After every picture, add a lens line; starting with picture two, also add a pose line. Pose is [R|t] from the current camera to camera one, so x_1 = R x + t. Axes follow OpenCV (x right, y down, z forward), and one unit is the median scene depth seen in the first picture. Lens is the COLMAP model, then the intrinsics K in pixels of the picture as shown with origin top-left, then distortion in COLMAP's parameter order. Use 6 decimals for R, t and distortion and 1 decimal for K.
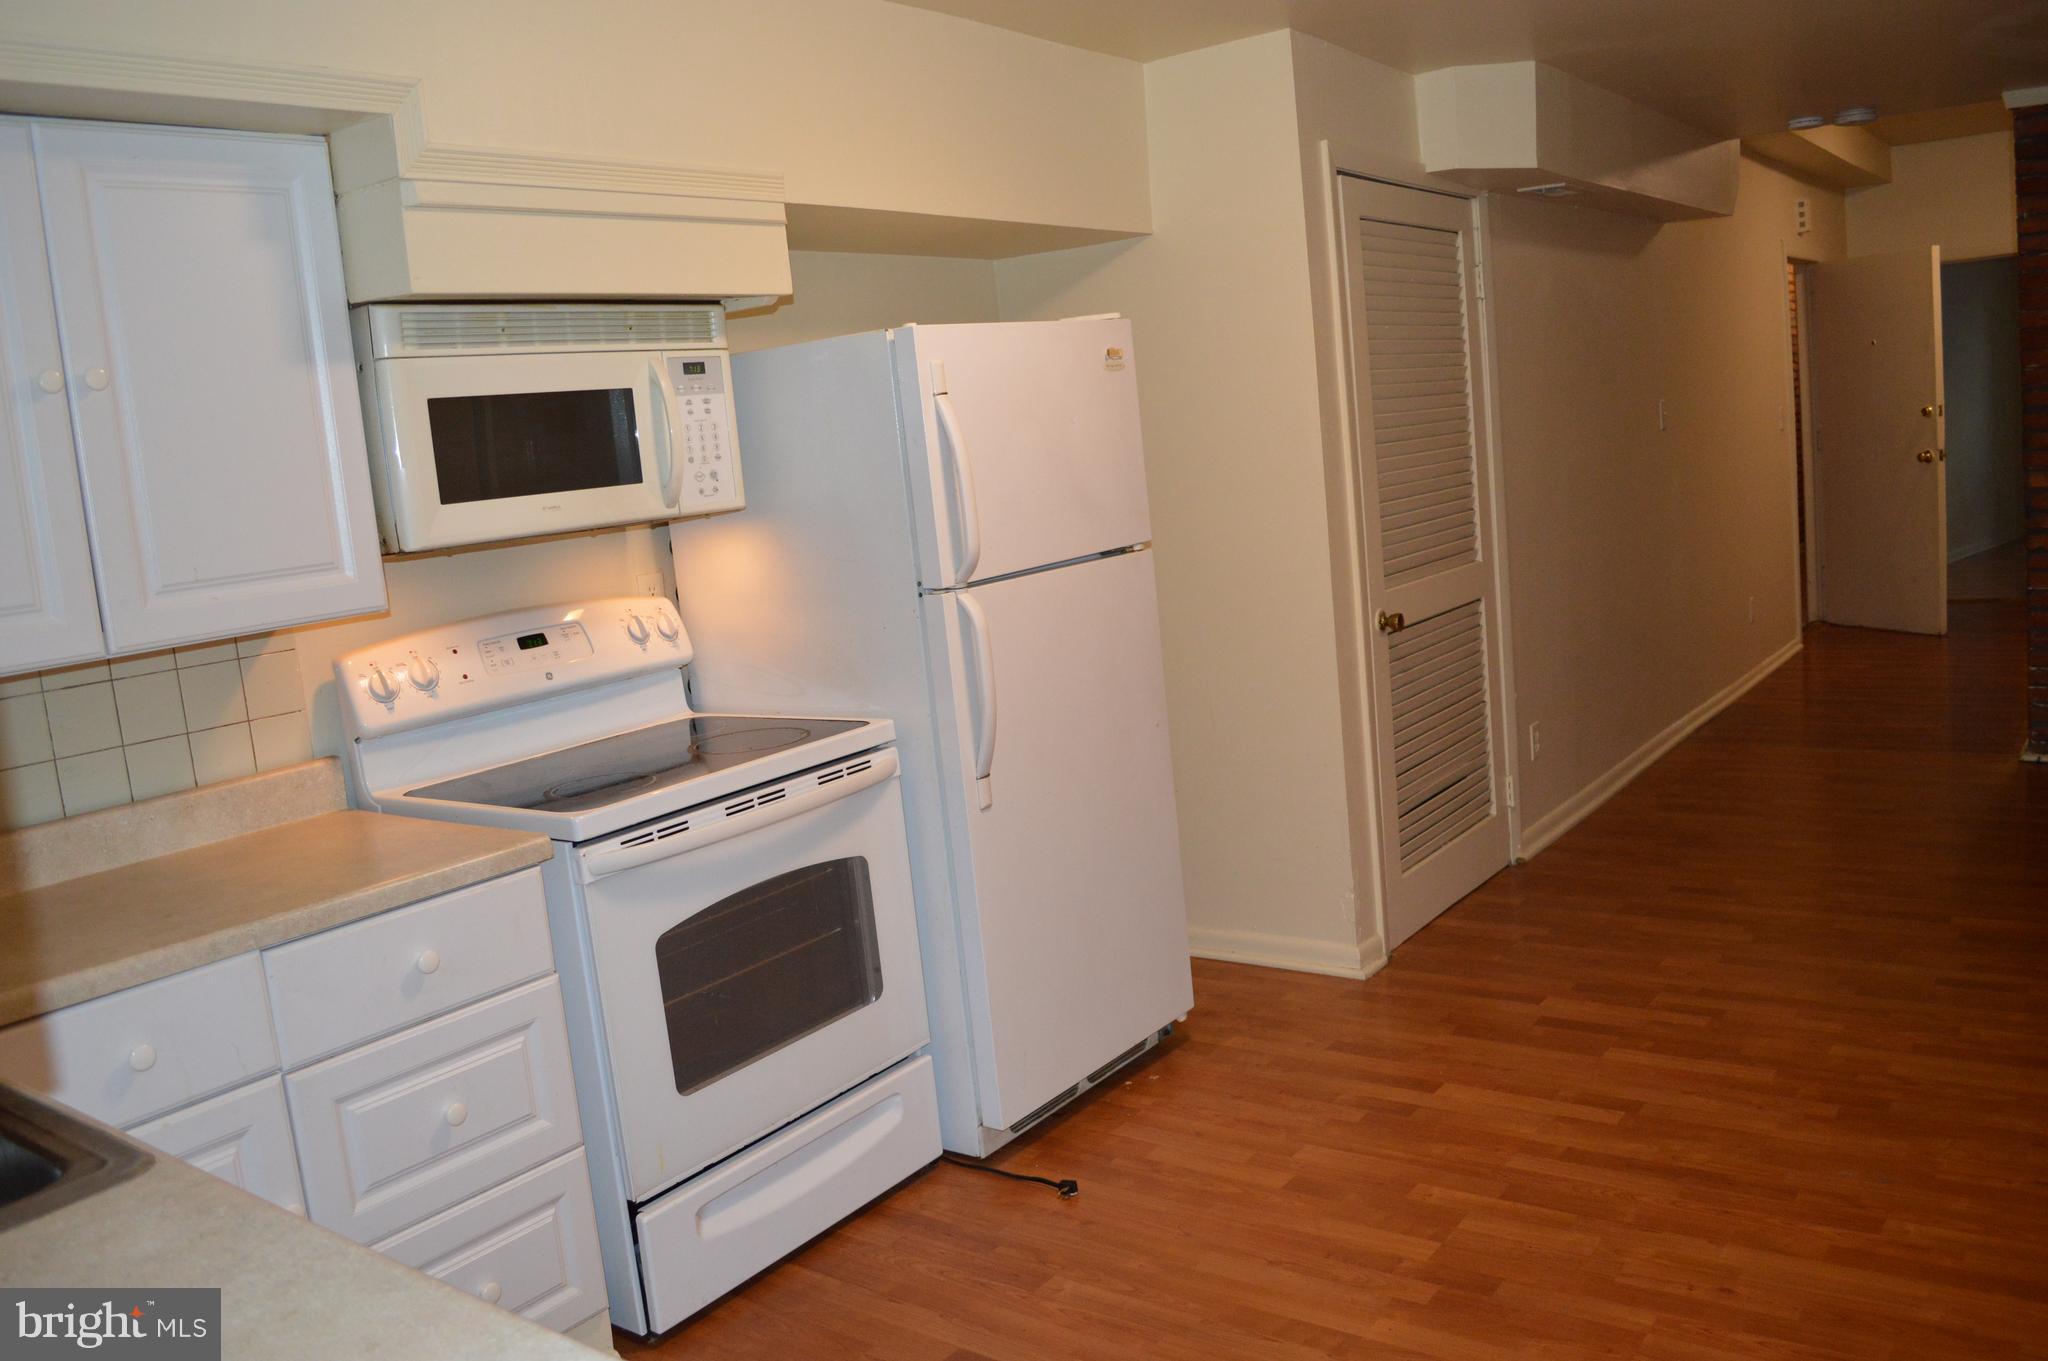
lens RADIAL K [[1633.7, 0, 1030.0], [0, 1633.7, 686.4], [0, 0, 1]] dist [-0.076997, 0.003056]
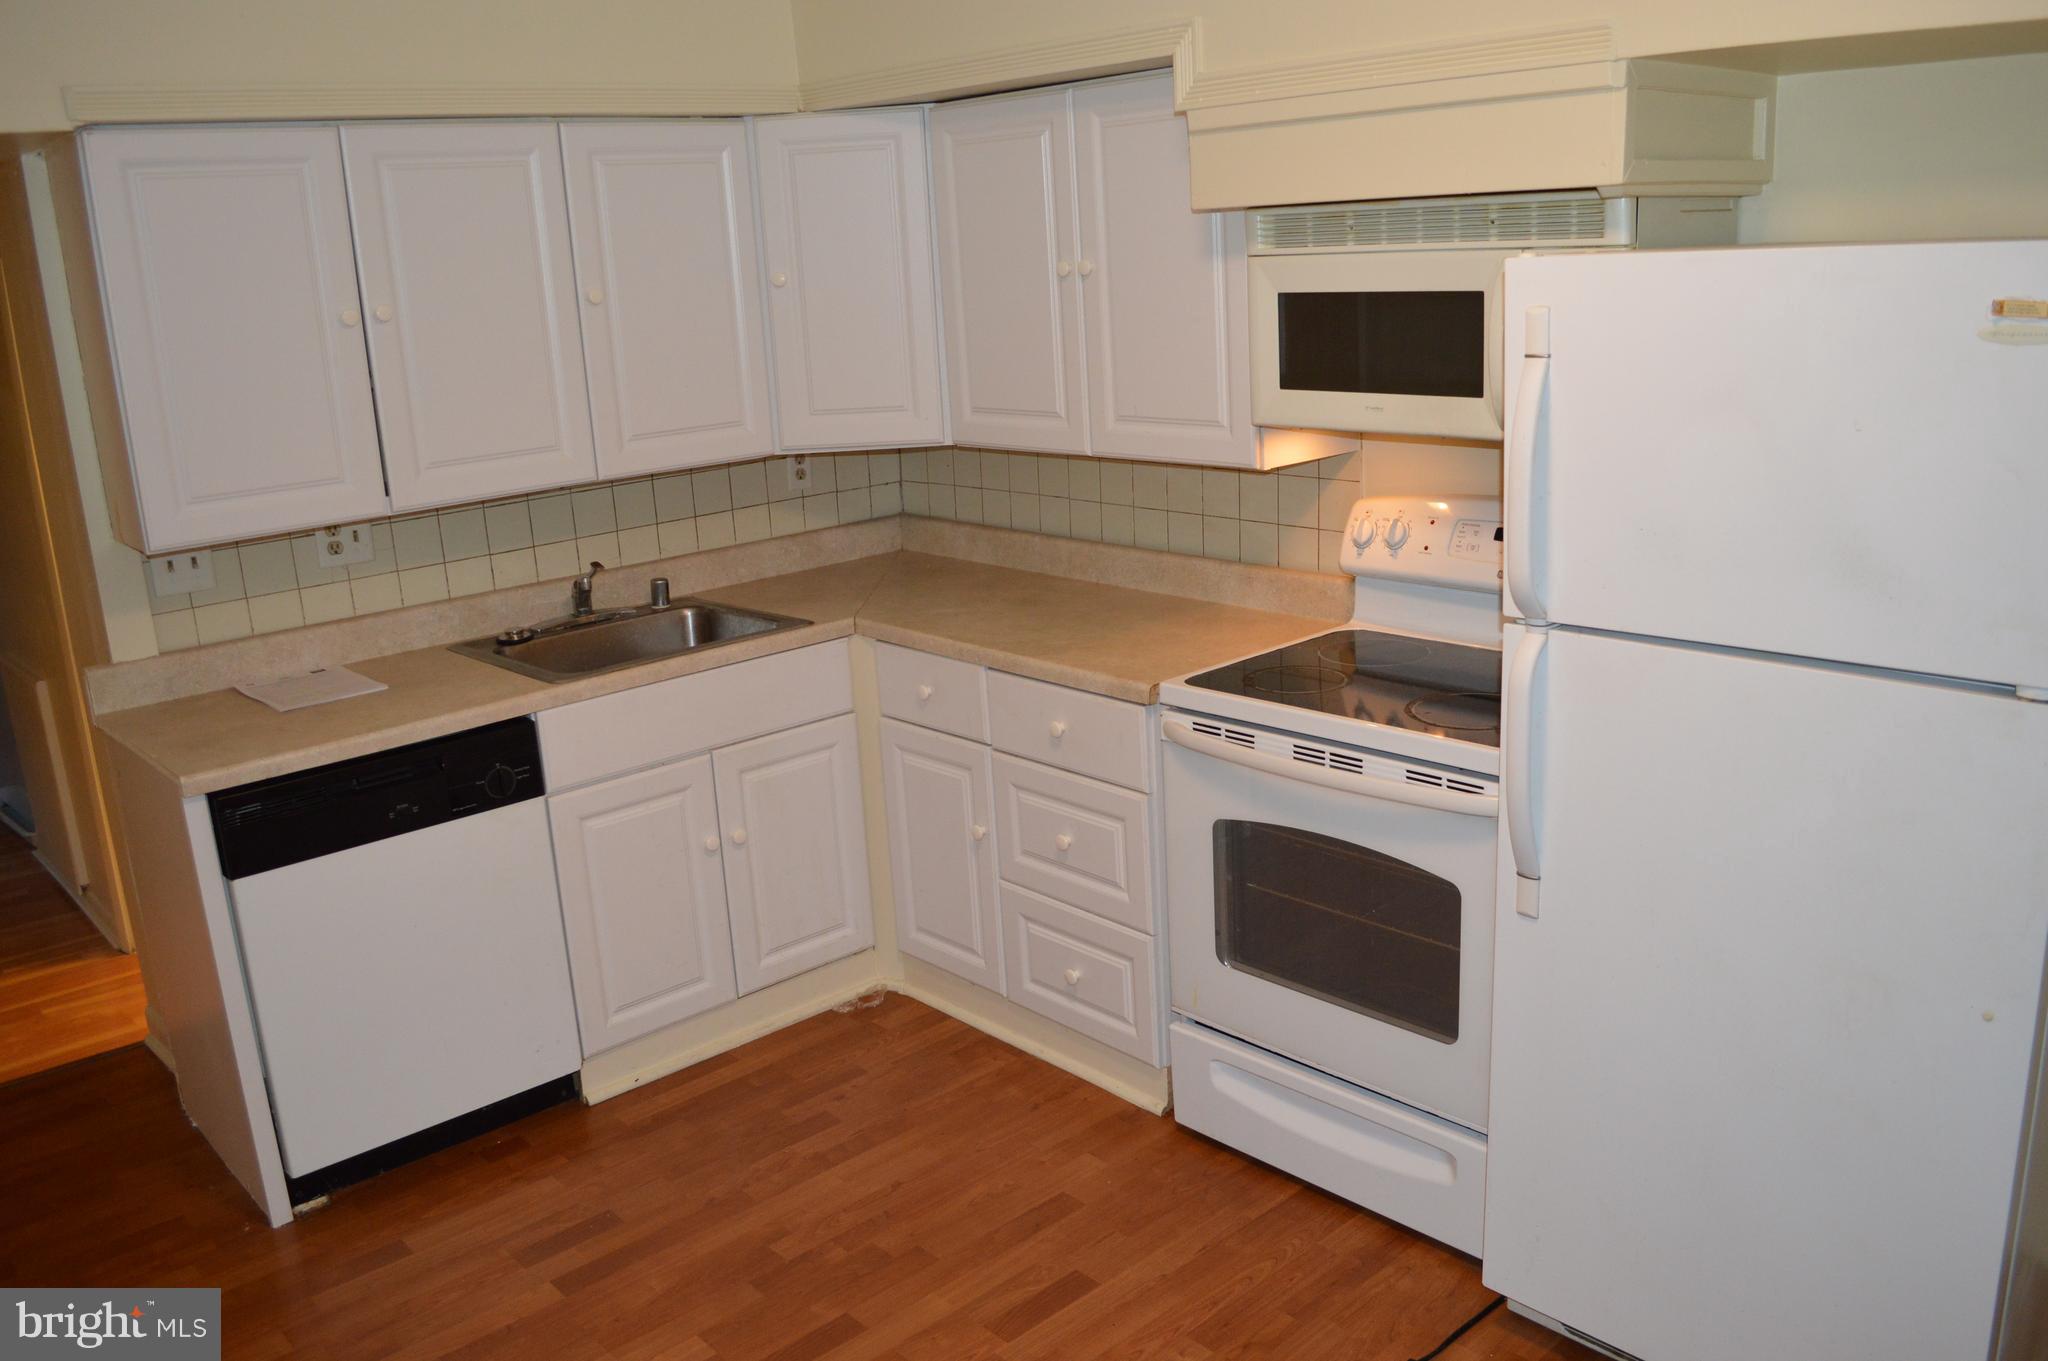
lens RADIAL K [[1633.7, 0, 1024.3], [0, 1633.7, 678.9], [0, 0, 1]] dist [-0.076997, 0.003056]
pose [[-0.183403, 0.351289, -0.918128, 0.744933], [-0.082658, 0.925152, 0.370488, -0.318412], [0.979556, 0.143839, -0.140639, 0.980699]]
